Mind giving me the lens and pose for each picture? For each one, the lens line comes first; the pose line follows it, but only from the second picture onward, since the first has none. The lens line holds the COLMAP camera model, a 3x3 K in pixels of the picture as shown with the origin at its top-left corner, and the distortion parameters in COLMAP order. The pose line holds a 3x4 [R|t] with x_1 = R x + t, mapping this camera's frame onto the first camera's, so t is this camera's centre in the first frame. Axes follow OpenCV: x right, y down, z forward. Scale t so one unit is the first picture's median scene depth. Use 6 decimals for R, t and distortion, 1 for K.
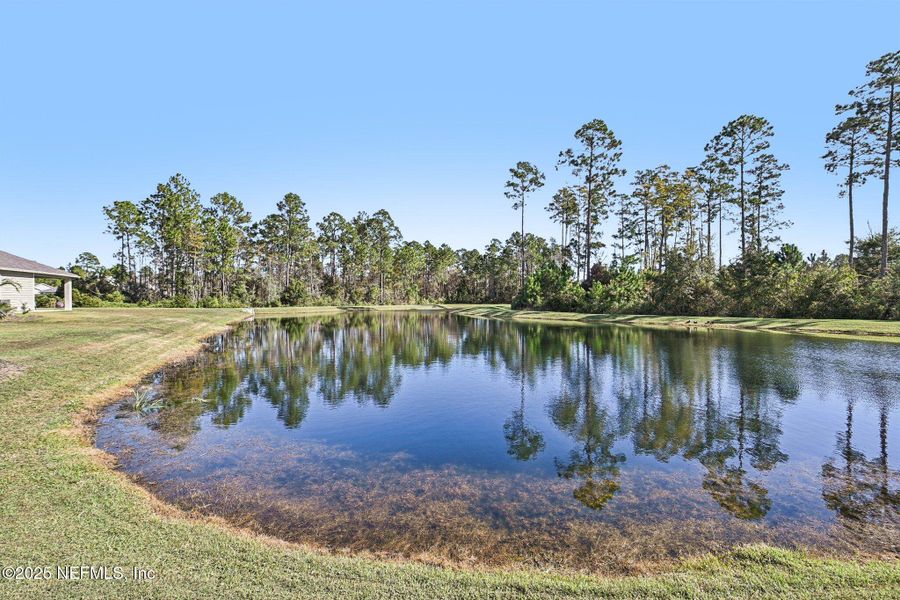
lens RADIAL K [[400.6, 0, 457.4], [0, 400.6, 304.4], [0, 0, 1]] dist [-0.000560, 0.000176]
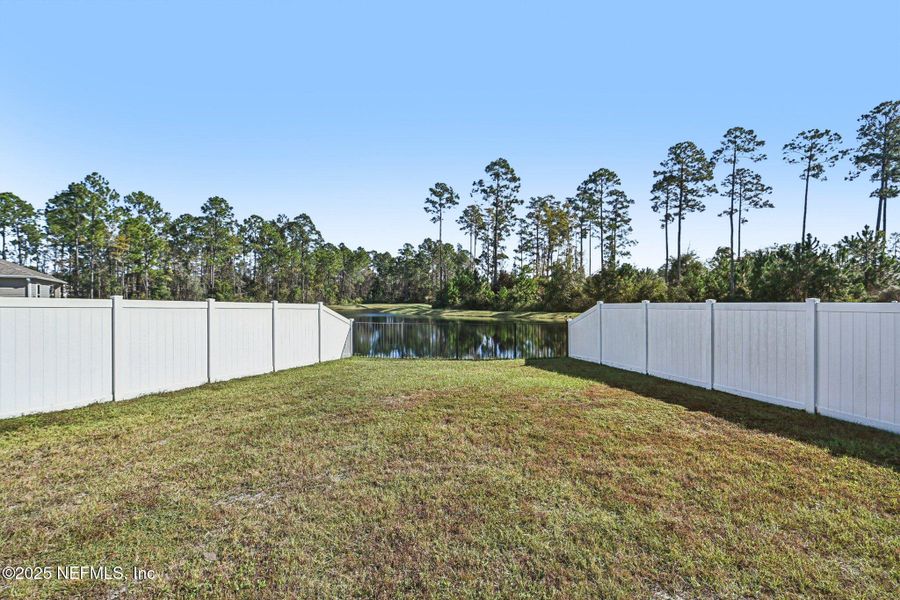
lens RADIAL K [[397.6, 0, 461.8], [0, 397.6, 301.8], [0, 0, 1]] dist [-0.001426, -0.000532]
pose [[0.966846, -0.005453, 0.255302, -0.079254], [0.006540, 0.999973, -0.003409, -0.003252], [-0.255277, 0.004966, 0.966855, -0.148344]]
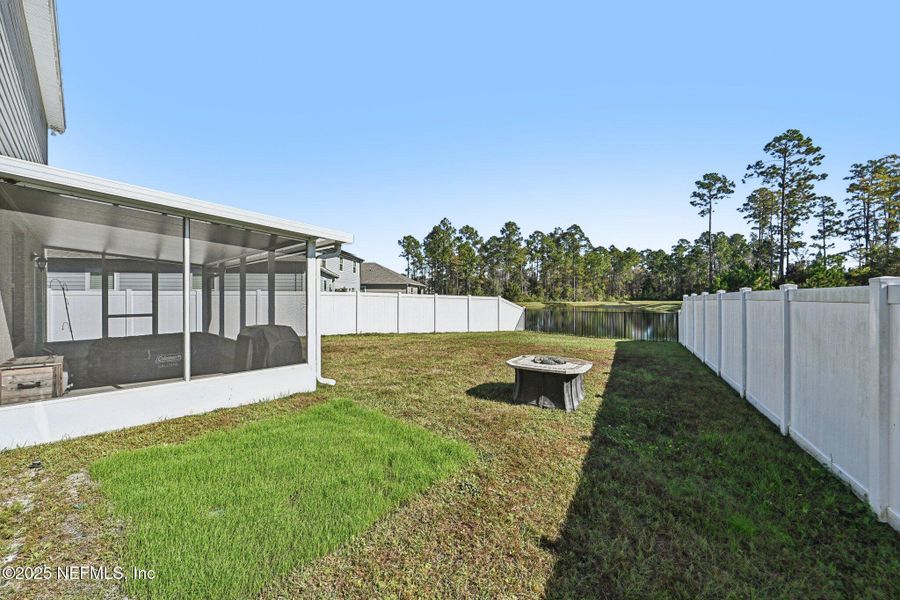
lens RADIAL K [[354.2, 0, 457.2], [0, 354.2, 296.9], [0, 0, 1]] dist [0.002363, 0.000576]
pose [[0.888105, -0.000953, -0.459640, -0.008078], [-0.003787, 0.999949, -0.009390, -0.000693], [0.459625, 0.010079, 0.888056, -0.206496]]
